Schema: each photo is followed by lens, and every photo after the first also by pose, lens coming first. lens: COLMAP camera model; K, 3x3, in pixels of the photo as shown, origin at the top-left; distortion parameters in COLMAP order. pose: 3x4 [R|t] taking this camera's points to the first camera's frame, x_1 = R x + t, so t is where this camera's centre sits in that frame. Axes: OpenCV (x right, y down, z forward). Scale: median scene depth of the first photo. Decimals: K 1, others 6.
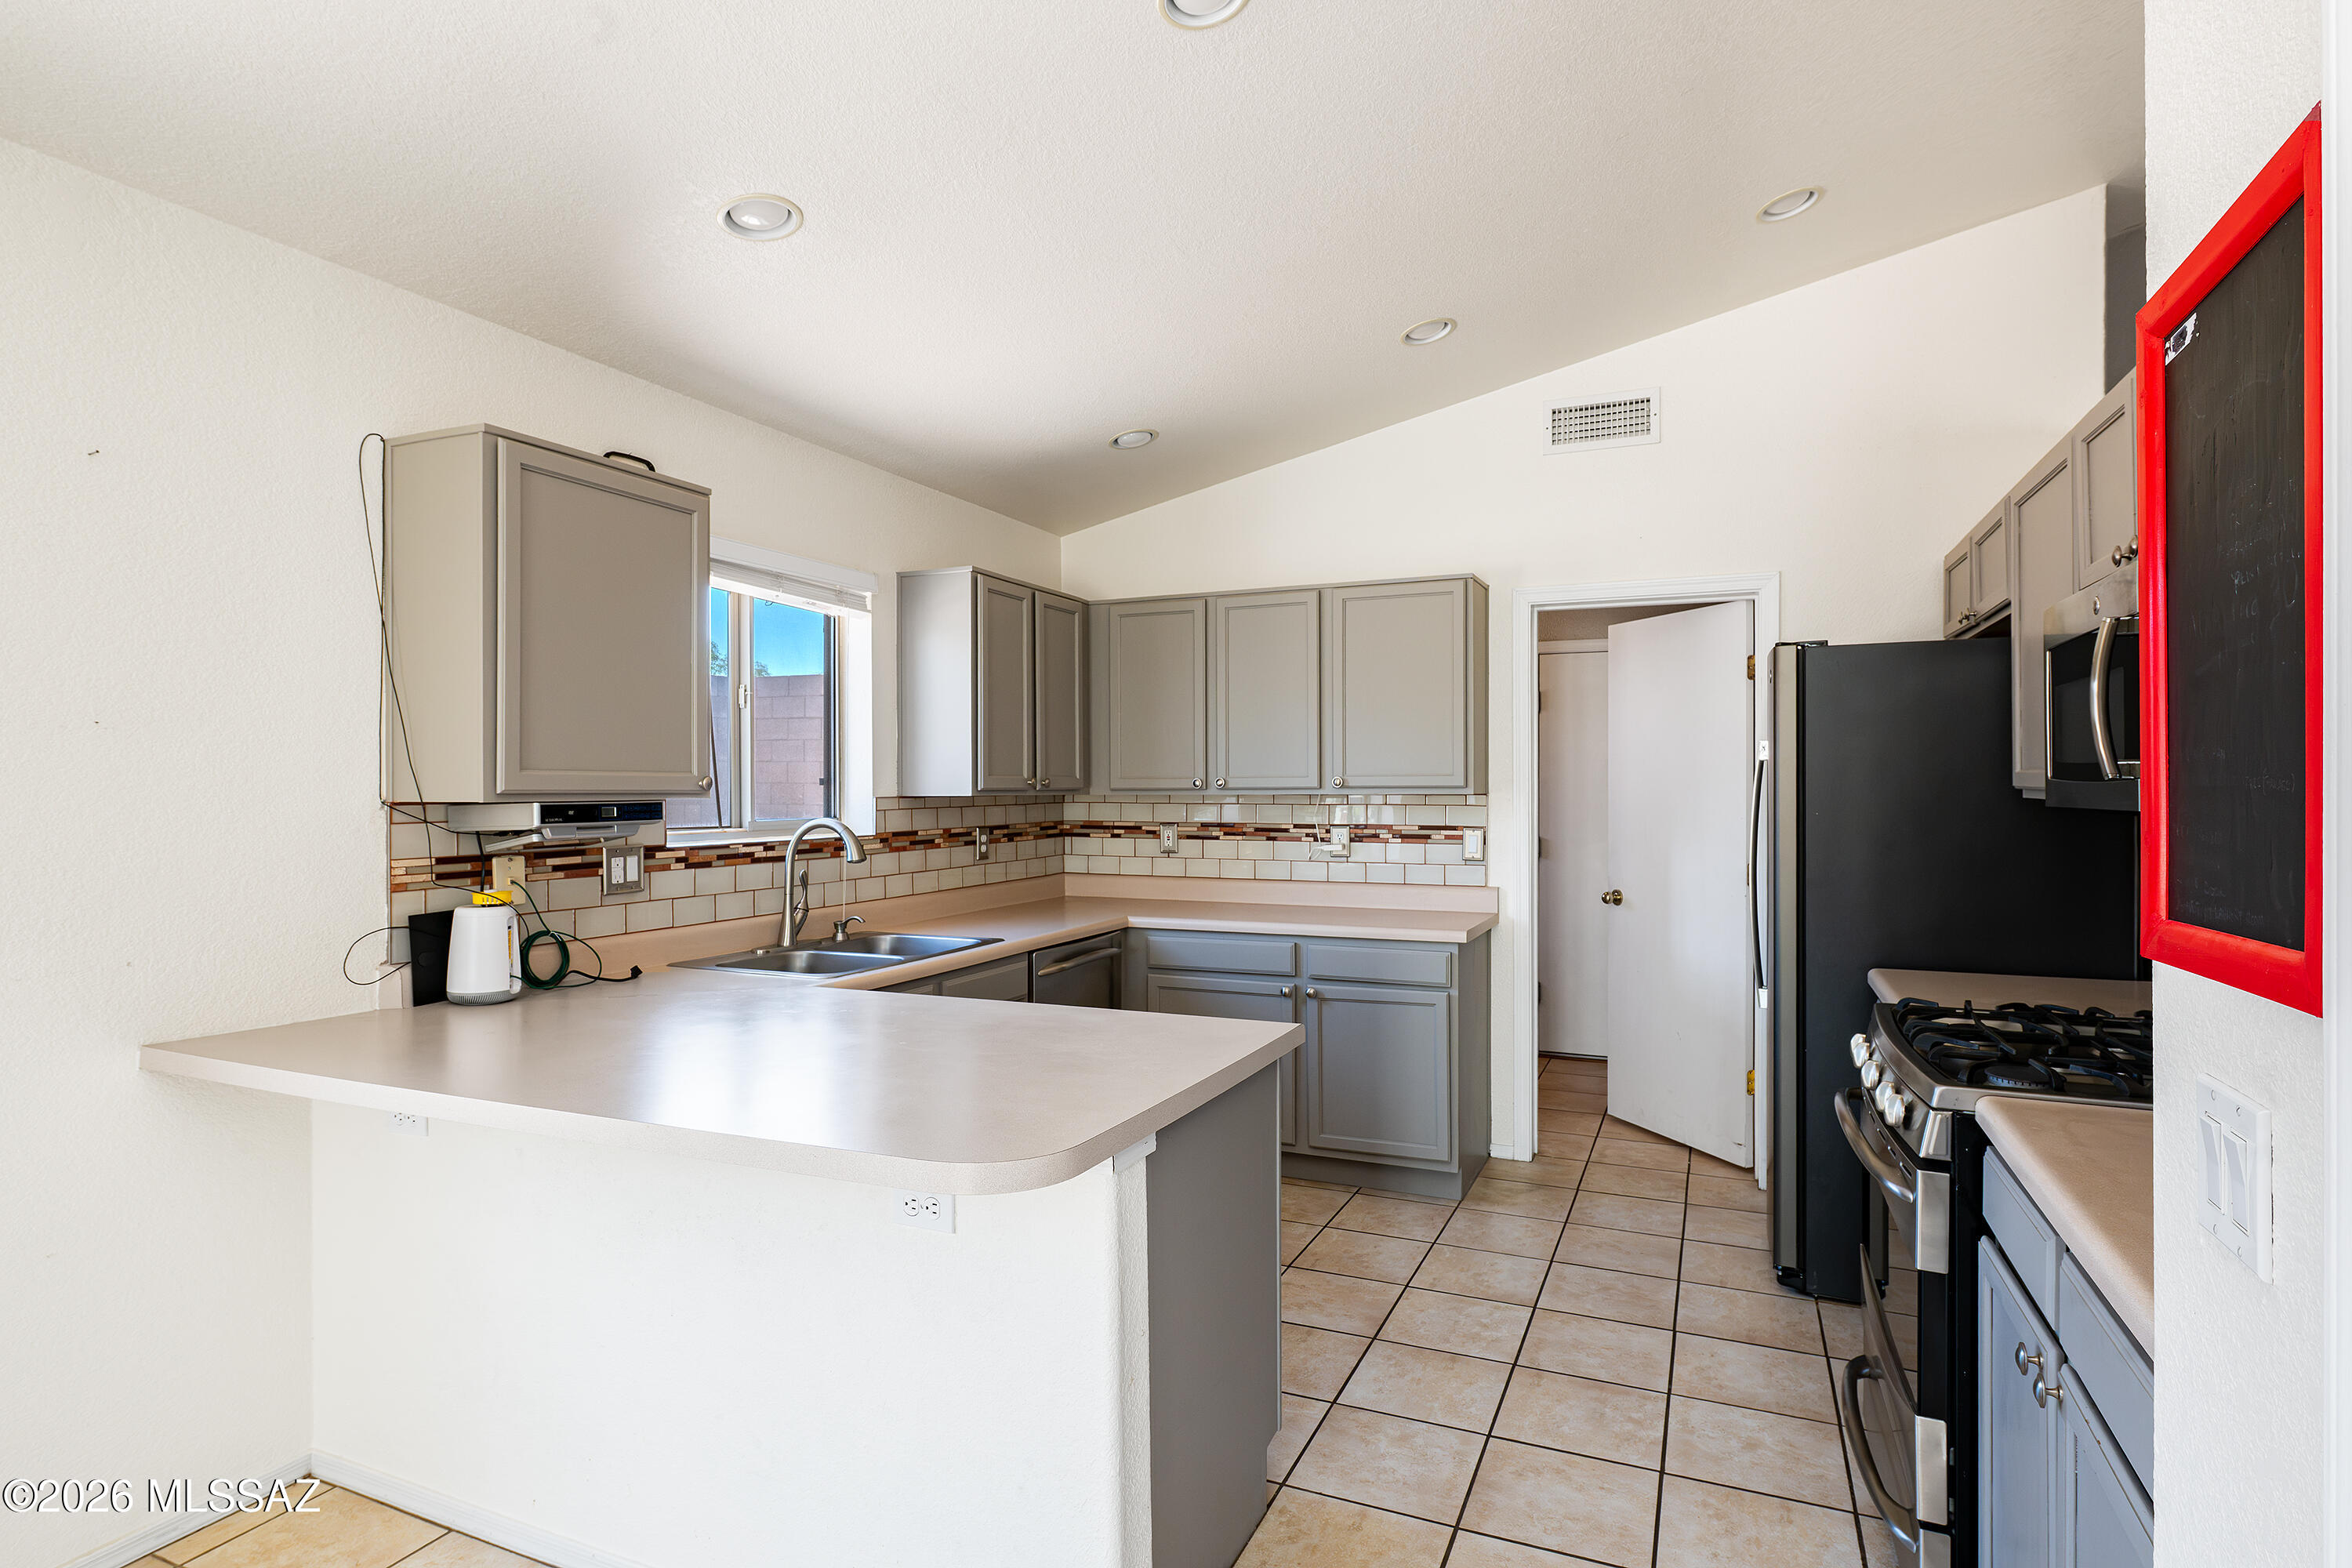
lens RADIAL K [[1236.5, 0, 1176.0], [0, 1236.5, 784.0], [0, 0, 1]] dist [-0.000650, -0.000119]
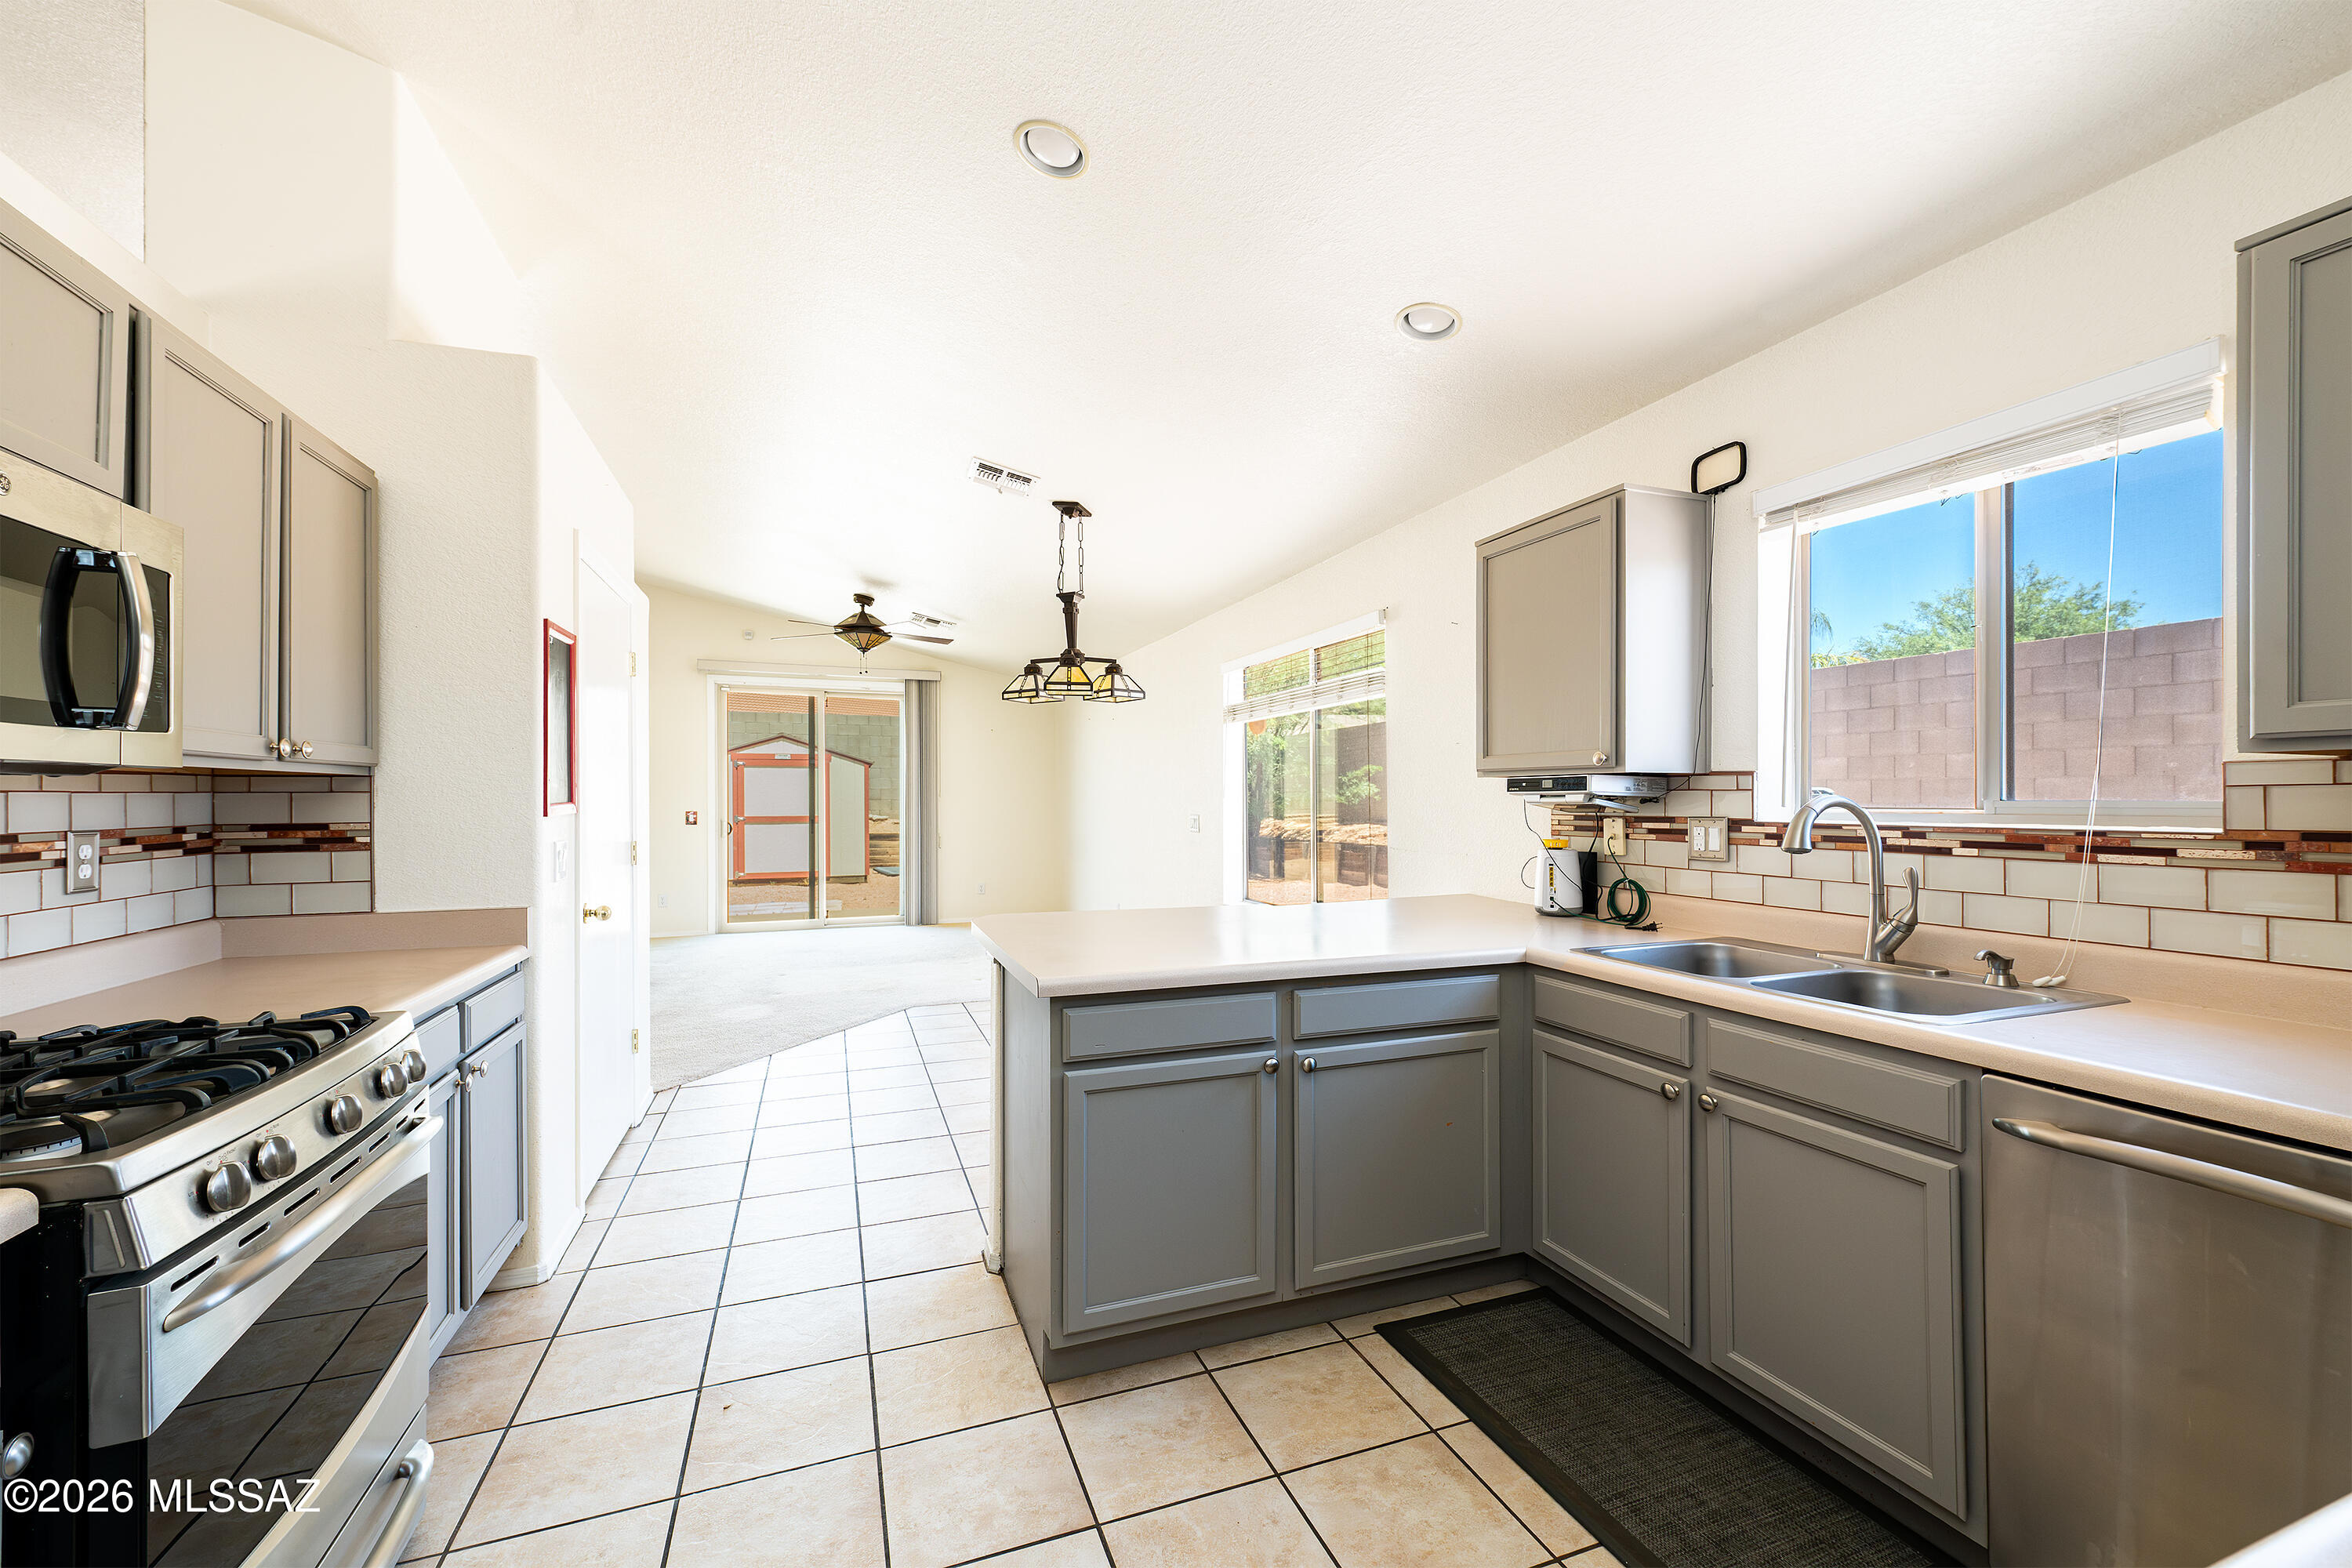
lens RADIAL K [[816.7, 0, 1190.3], [0, 816.7, 792.2], [0, 0, 1]] dist [0.000015, -0.000027]
pose [[-0.660075, 0.005975, -0.751176, 0.384073], [0.011128, 0.999936, -0.001825, 0.024211], [0.751117, -0.009563, -0.660100, 1.115999]]
